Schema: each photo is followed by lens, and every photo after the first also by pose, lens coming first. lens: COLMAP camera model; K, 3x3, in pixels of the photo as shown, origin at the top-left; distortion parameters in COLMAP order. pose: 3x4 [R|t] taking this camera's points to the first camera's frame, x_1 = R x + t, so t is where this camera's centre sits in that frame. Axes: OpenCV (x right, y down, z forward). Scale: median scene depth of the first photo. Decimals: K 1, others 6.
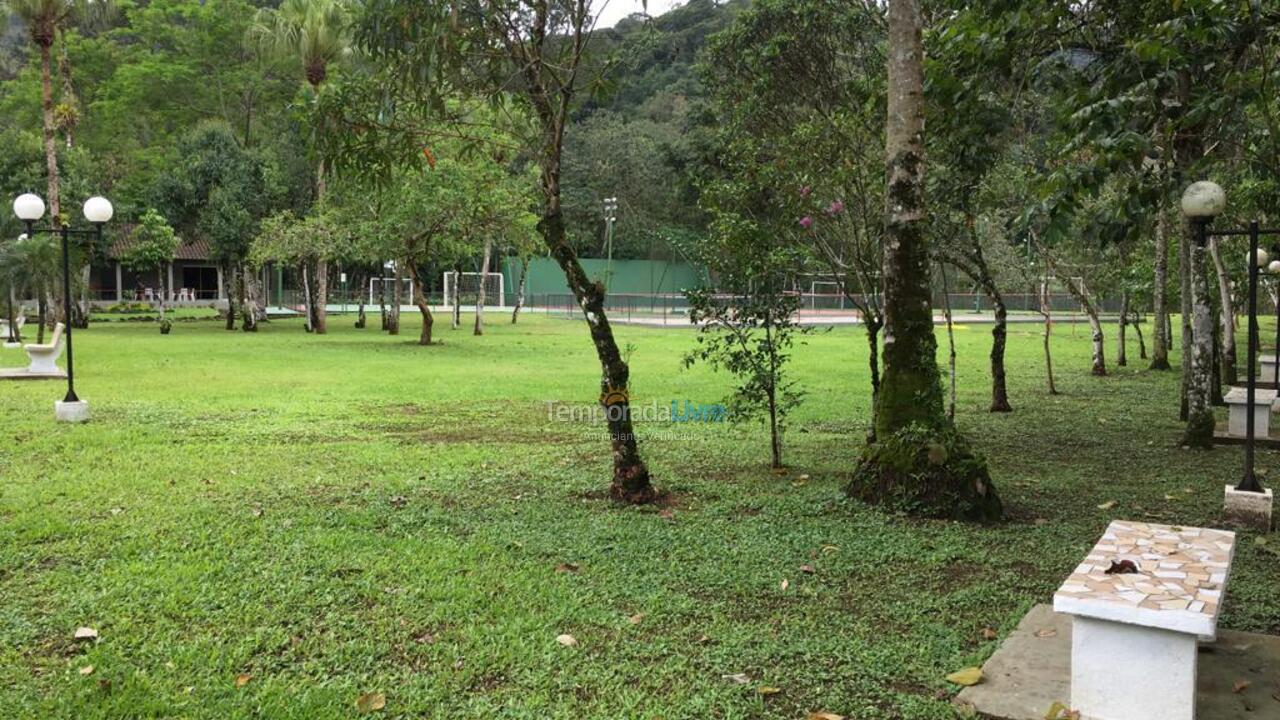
lens RADIAL K [[1087.0, 0, 636.9], [0, 1087.0, 360.0], [0, 0, 1]] dist [0.077951, -0.100117]
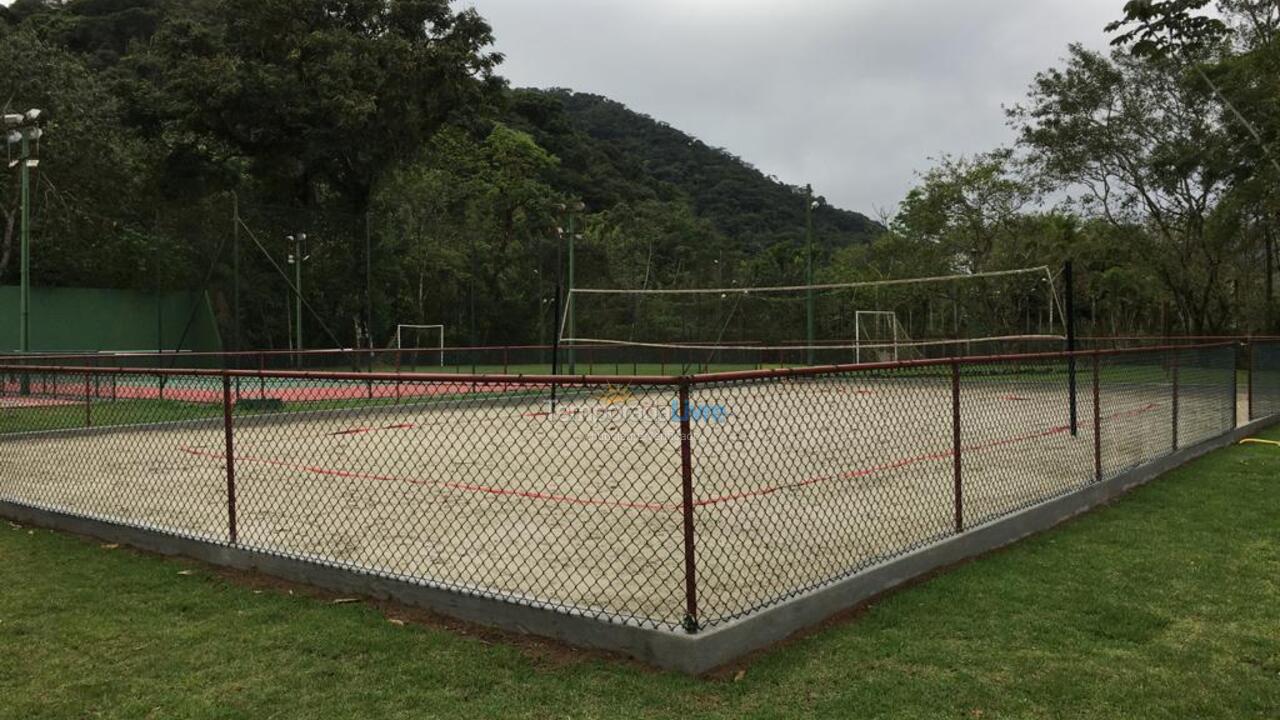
lens RADIAL K [[1087.0, 0, 636.9], [0, 1087.0, 360.0], [0, 0, 1]] dist [0.077951, -0.100117]
pose [[0.880899, -0.023959, 0.472697, -0.019269], [0.044852, 0.998449, -0.032976, -0.034355], [-0.471174, 0.050250, 0.880608, 0.540863]]
